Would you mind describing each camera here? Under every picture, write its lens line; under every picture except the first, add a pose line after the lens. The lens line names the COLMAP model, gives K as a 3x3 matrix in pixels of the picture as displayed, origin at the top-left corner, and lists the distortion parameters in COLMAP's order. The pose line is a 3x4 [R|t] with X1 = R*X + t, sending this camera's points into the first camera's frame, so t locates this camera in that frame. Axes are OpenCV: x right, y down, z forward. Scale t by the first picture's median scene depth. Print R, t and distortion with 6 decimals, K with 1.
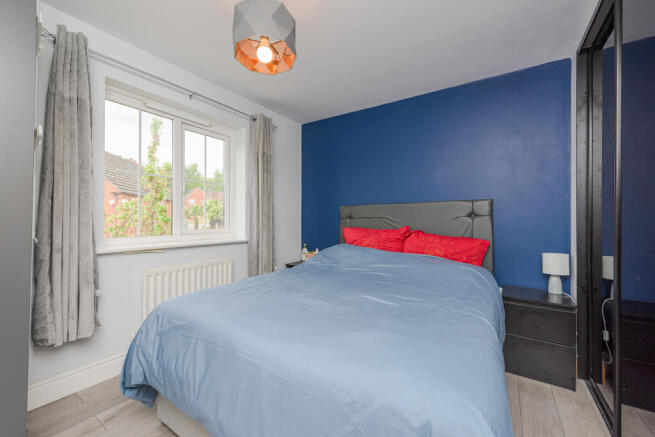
lens RADIAL K [[266.8, 0, 327.5], [0, 266.8, 218.5], [0, 0, 1]] dist [0.001410, 0.000137]
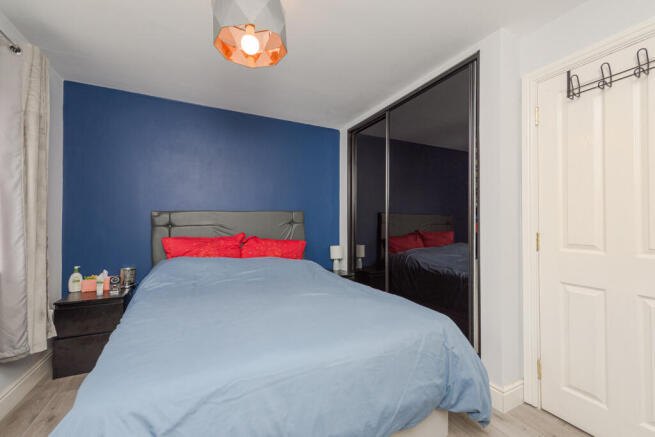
lens RADIAL K [[266.8, 0, 327.5], [0, 266.8, 218.5], [0, 0, 1]] dist [0.001410, 0.000137]
pose [[0.488829, 0.005753, 0.872361, -0.493811], [0.004380, 0.999949, -0.009048, -0.018640], [-0.872369, 0.008244, 0.488779, 0.200068]]
